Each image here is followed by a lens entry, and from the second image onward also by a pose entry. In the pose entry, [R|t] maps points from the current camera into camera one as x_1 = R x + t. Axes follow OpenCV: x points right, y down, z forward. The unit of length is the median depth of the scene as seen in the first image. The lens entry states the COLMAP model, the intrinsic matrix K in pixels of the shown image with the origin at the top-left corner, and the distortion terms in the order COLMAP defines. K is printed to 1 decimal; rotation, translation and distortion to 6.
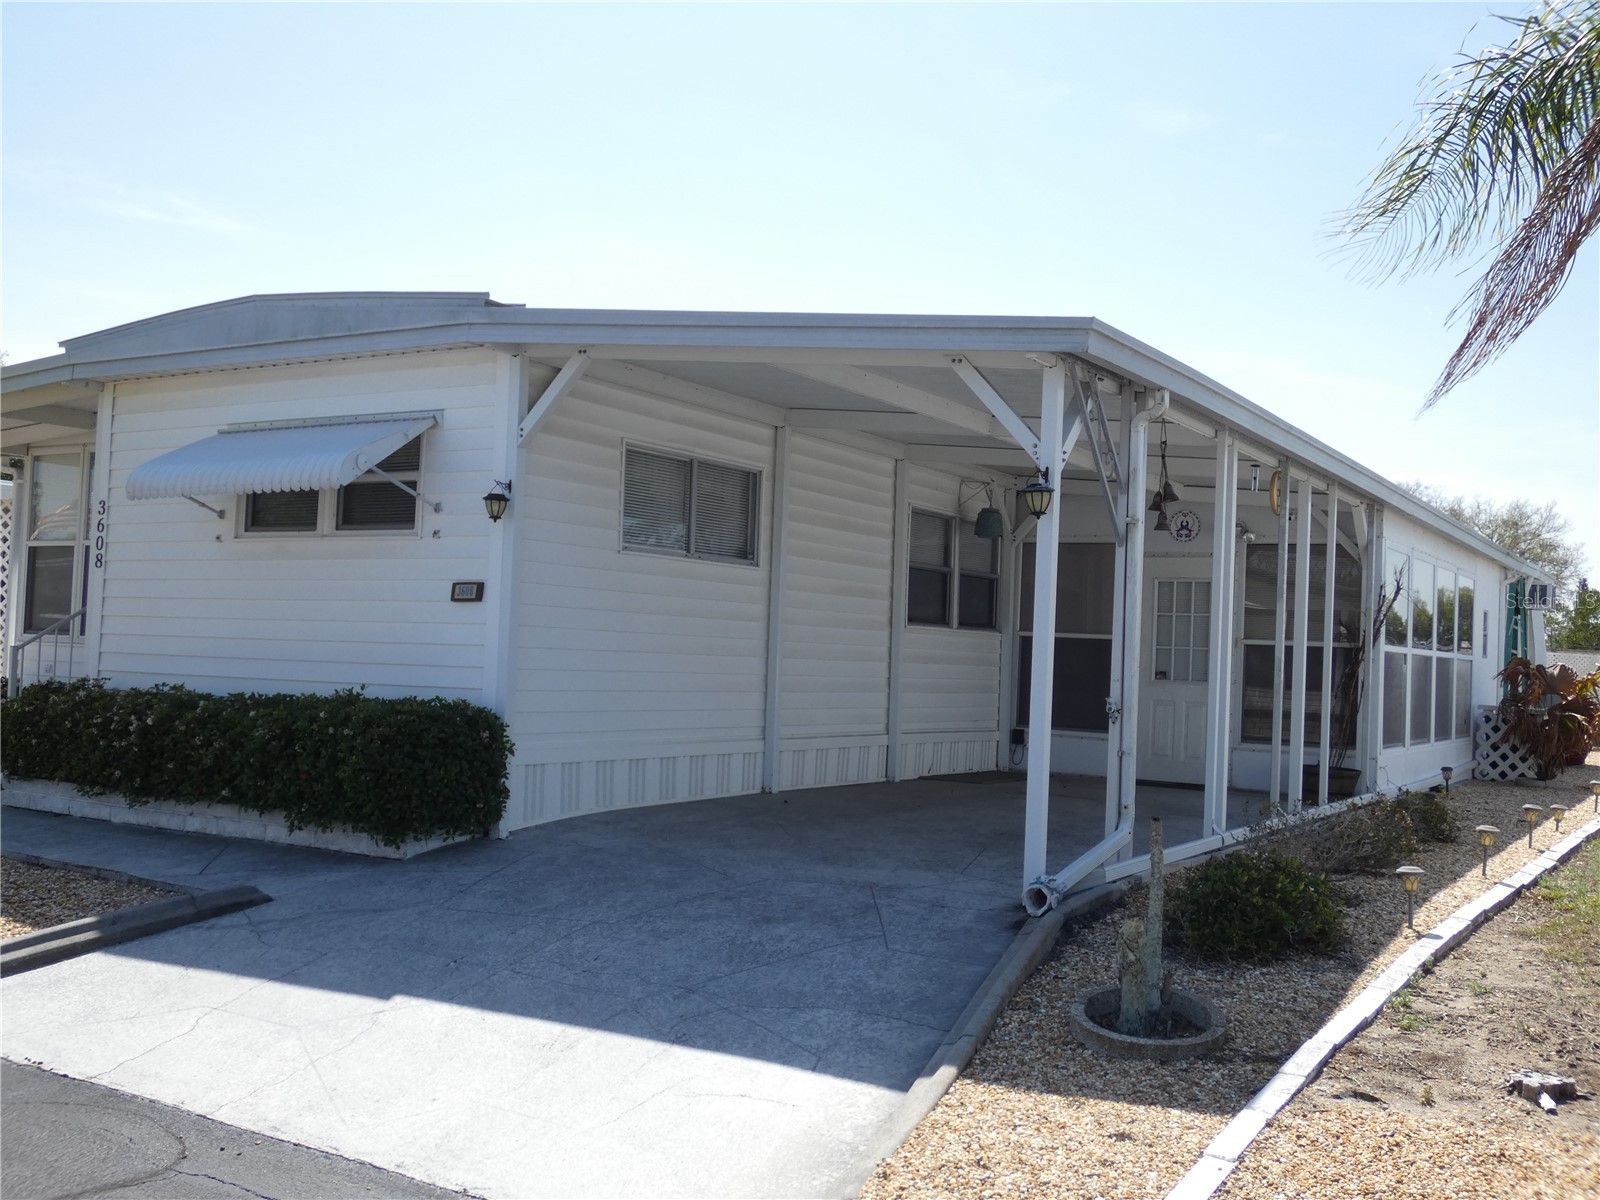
lens RADIAL K [[1578.4, 0, 794.5], [0, 1578.4, 602.5], [0, 0, 1]] dist [0.005802, -0.025922]
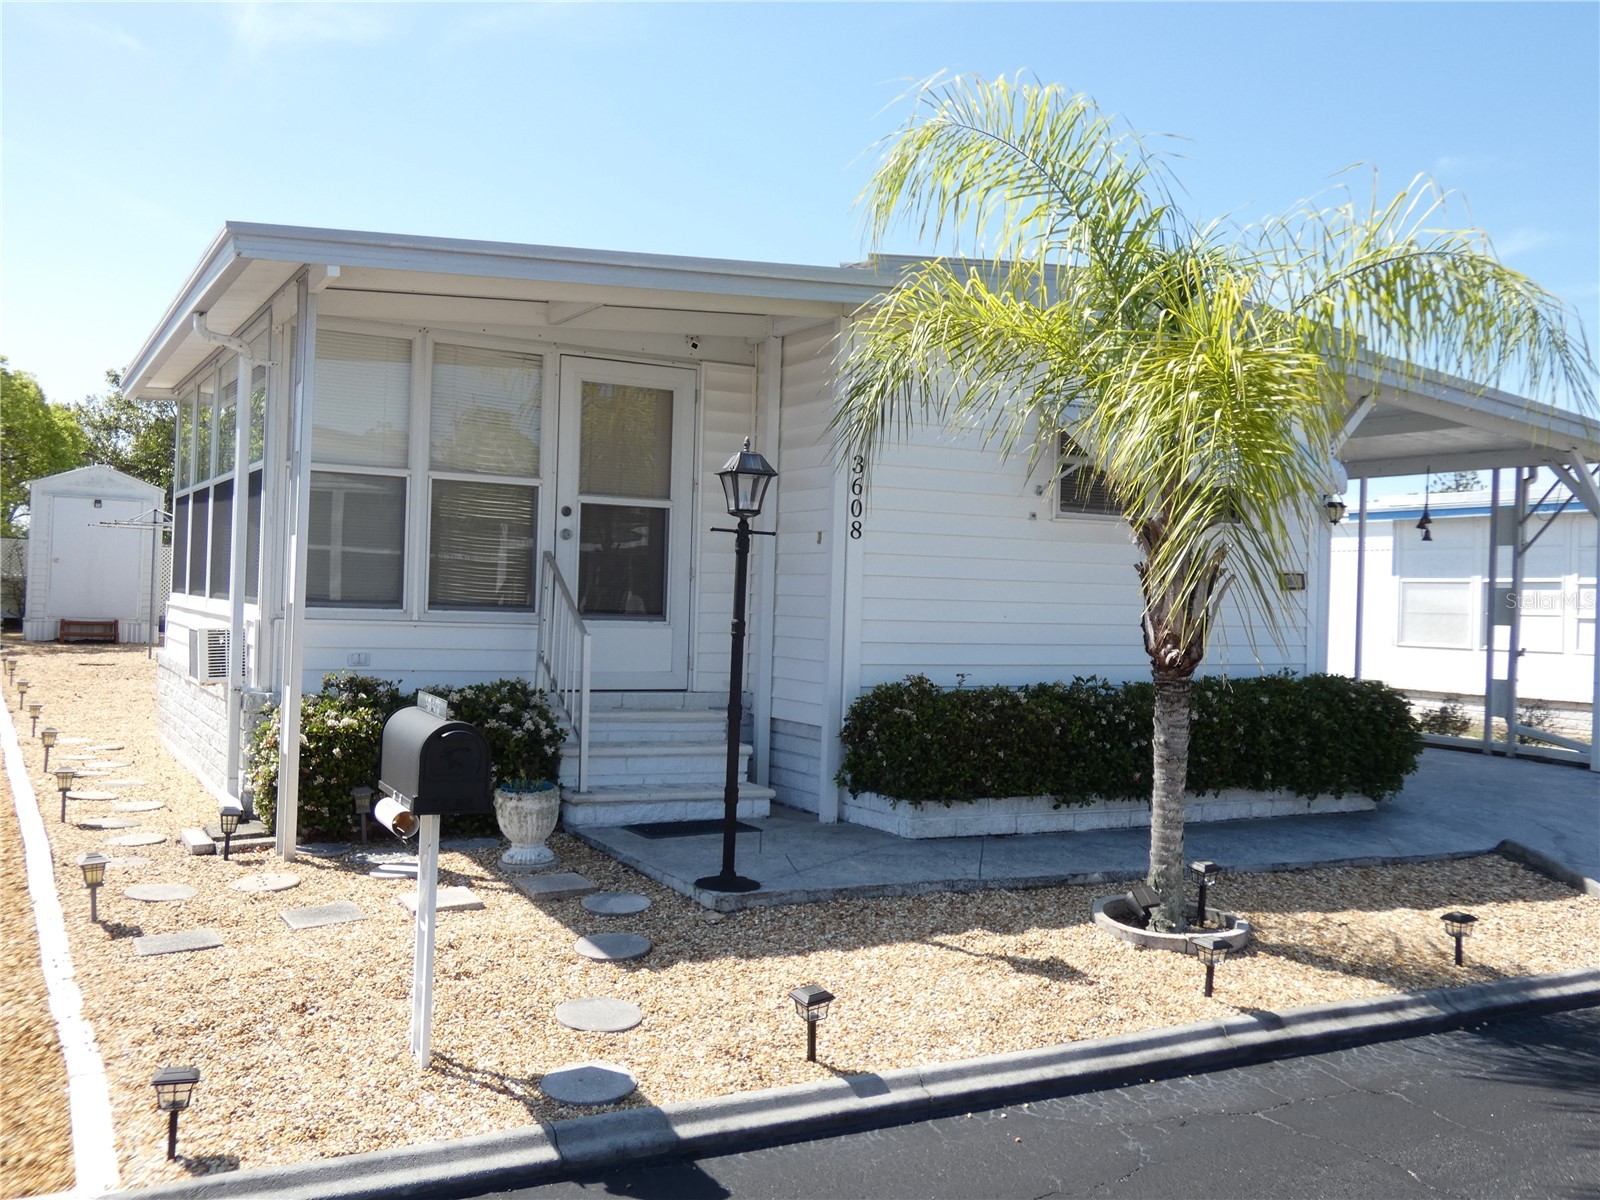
lens RADIAL K [[1480.4, 0, 800.0], [0, 1480.4, 600.0], [0, 0, 1]] dist [-0.007637, -0.003509]
pose [[0.497141, -0.018332, 0.867476, -1.261281], [-0.043215, 0.998013, 0.045857, -0.026801], [-0.866593, -0.060285, 0.495361, 0.726796]]
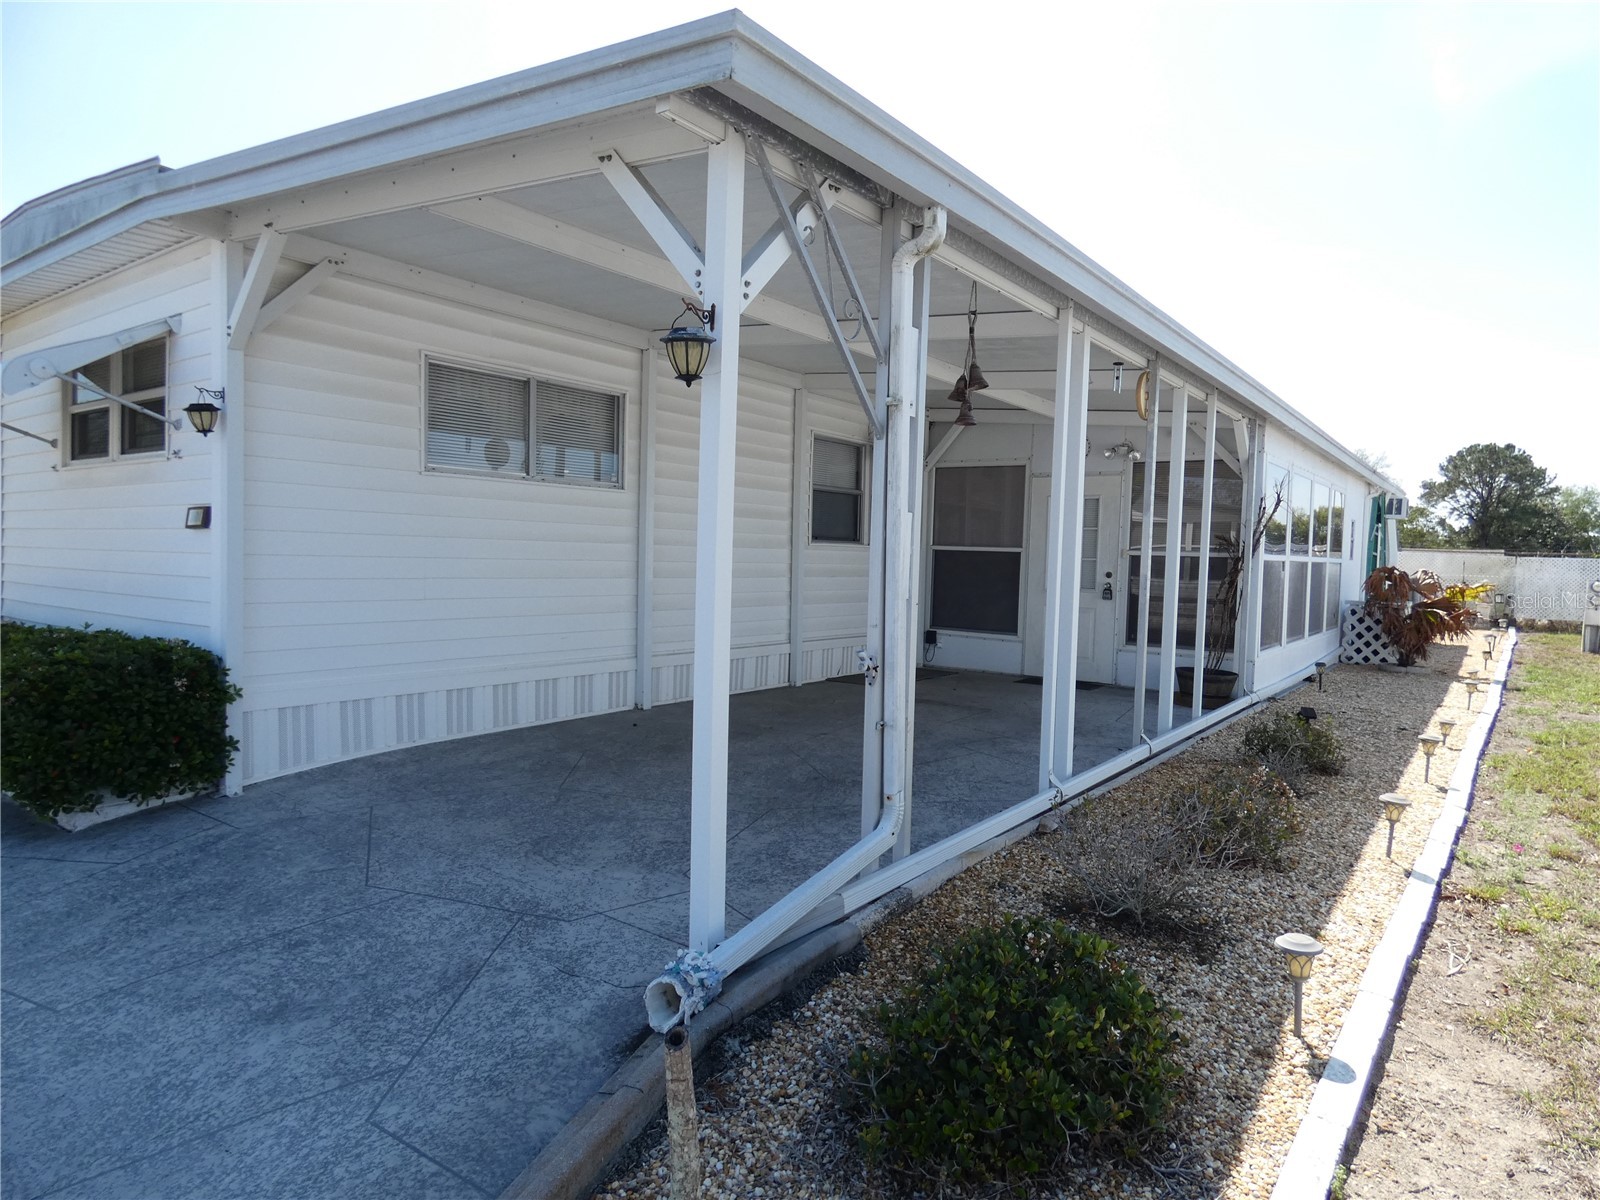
lens RADIAL K [[959.3, 0, 799.5], [0, 959.3, 596.3], [0, 0, 1]] dist [0.009395, -0.002146]
pose [[0.995621, -0.008760, -0.093073, 0.172434], [0.015758, 0.997079, 0.074728, 0.002017], [0.092147, -0.075867, 0.992851, 0.459780]]
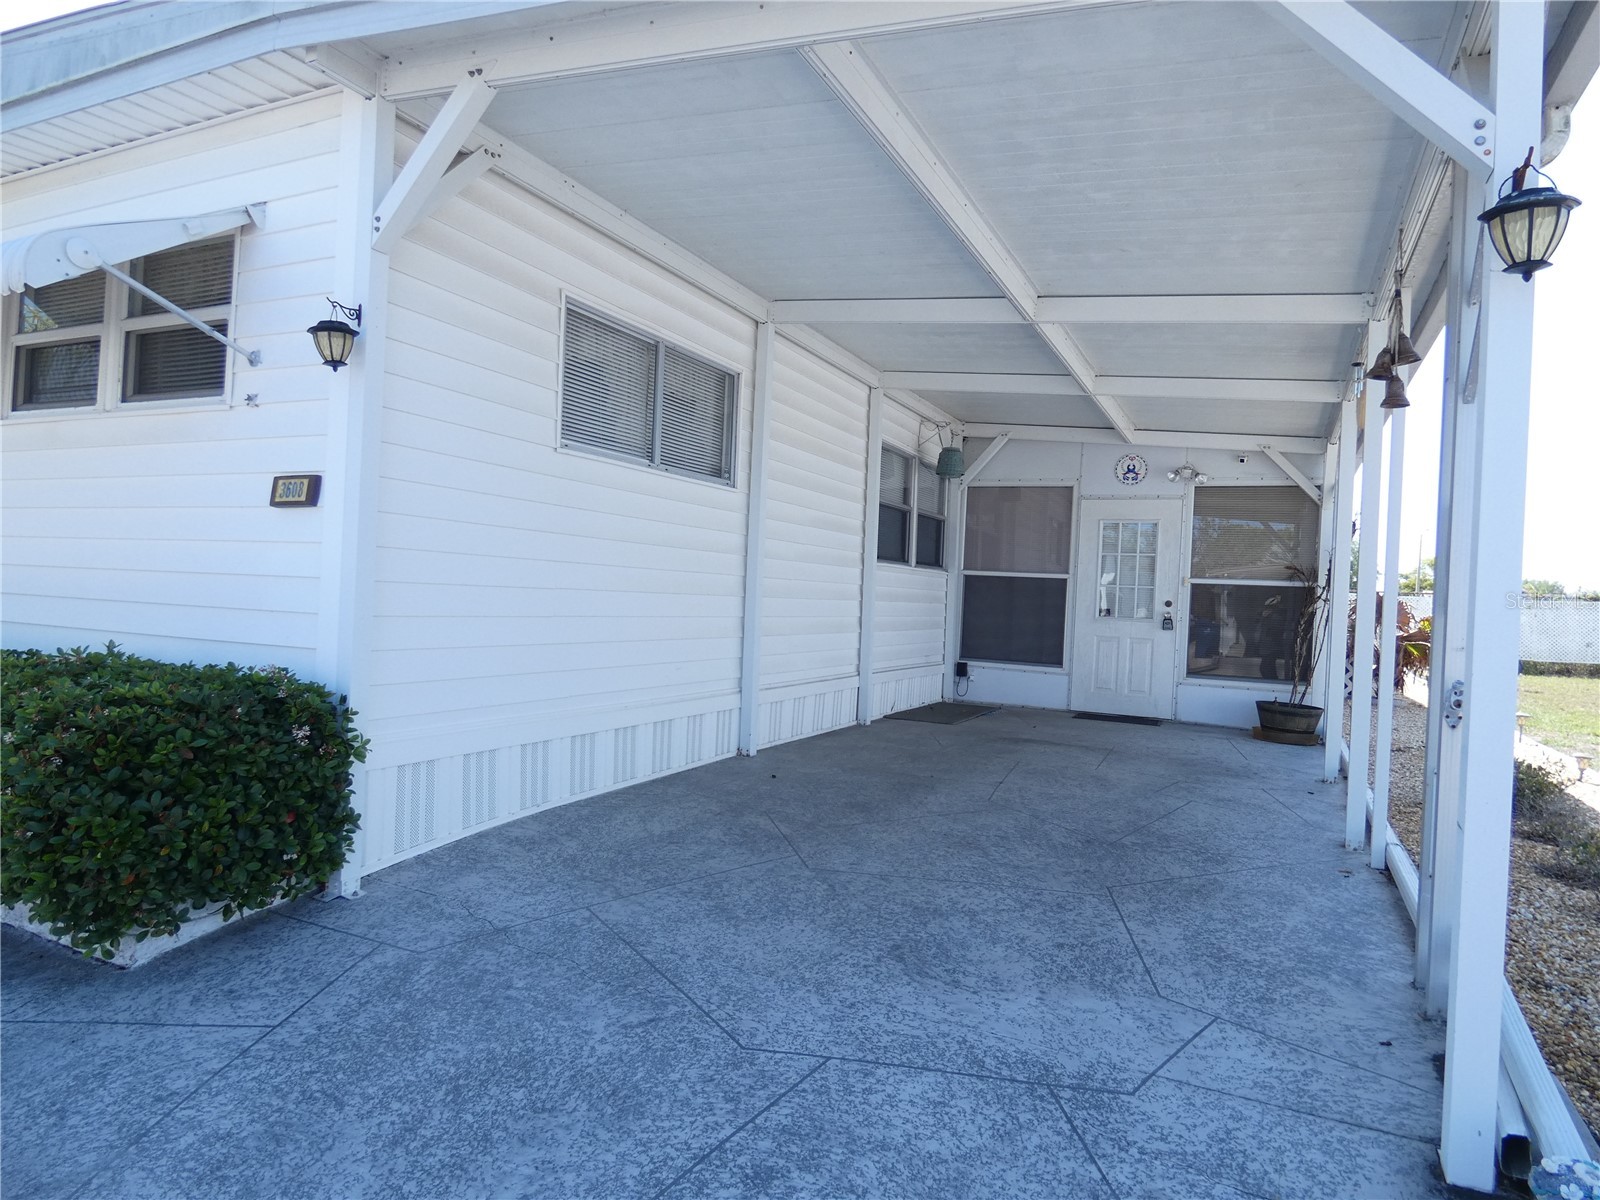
lens RADIAL K [[960.1, 0, 807.7], [0, 960.1, 597.1], [0, 0, 1]] dist [-0.008230, -0.002935]
pose [[0.994569, 0.007564, 0.103800, -0.043750], [-0.012030, 0.999025, 0.042472, 0.015509], [-0.103377, -0.043490, 0.993691, 0.571529]]
